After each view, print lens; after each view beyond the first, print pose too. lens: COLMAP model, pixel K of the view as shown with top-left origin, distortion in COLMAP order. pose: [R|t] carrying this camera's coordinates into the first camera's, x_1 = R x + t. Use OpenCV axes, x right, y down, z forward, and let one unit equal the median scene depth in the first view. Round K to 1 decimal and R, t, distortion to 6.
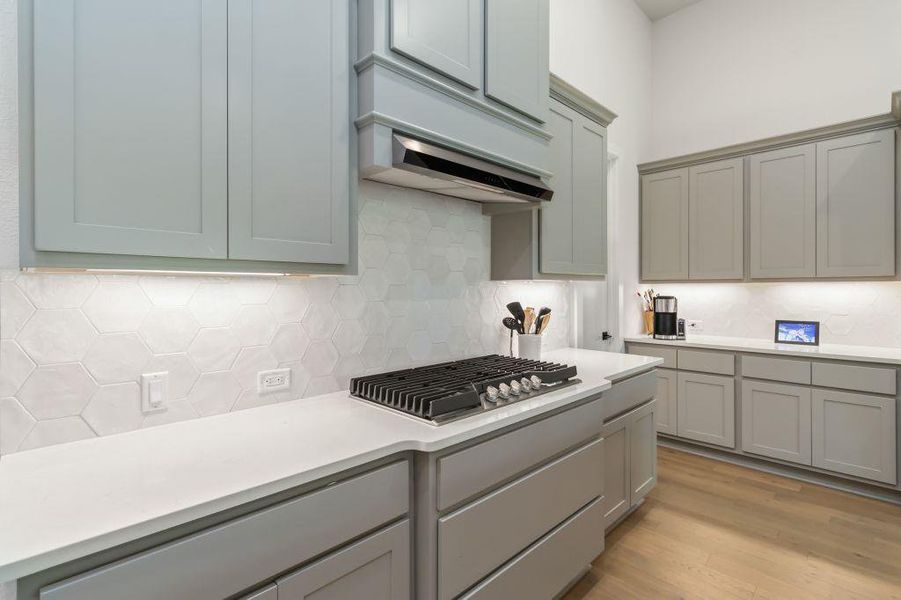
lens RADIAL K [[424.3, 0, 453.7], [0, 424.3, 290.7], [0, 0, 1]] dist [0.000321, -0.000099]
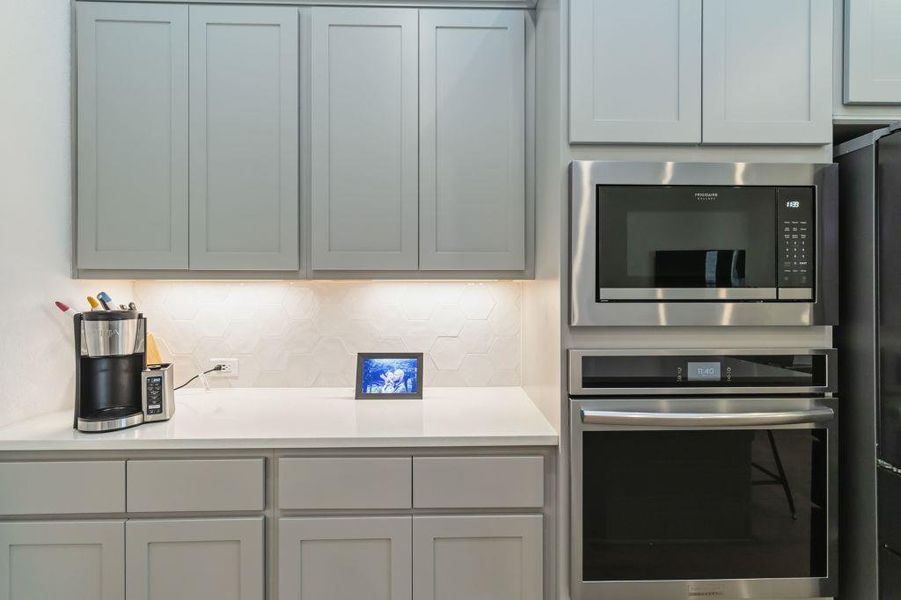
lens RADIAL K [[424.3, 0, 458.0], [0, 424.3, 294.7], [0, 0, 1]] dist [0.000321, -0.000099]
pose [[0.684202, -0.003605, 0.729284, 0.503307], [0.000233, 0.999989, 0.004724, -0.004518], [-0.729293, -0.003062, 0.684195, 0.603654]]
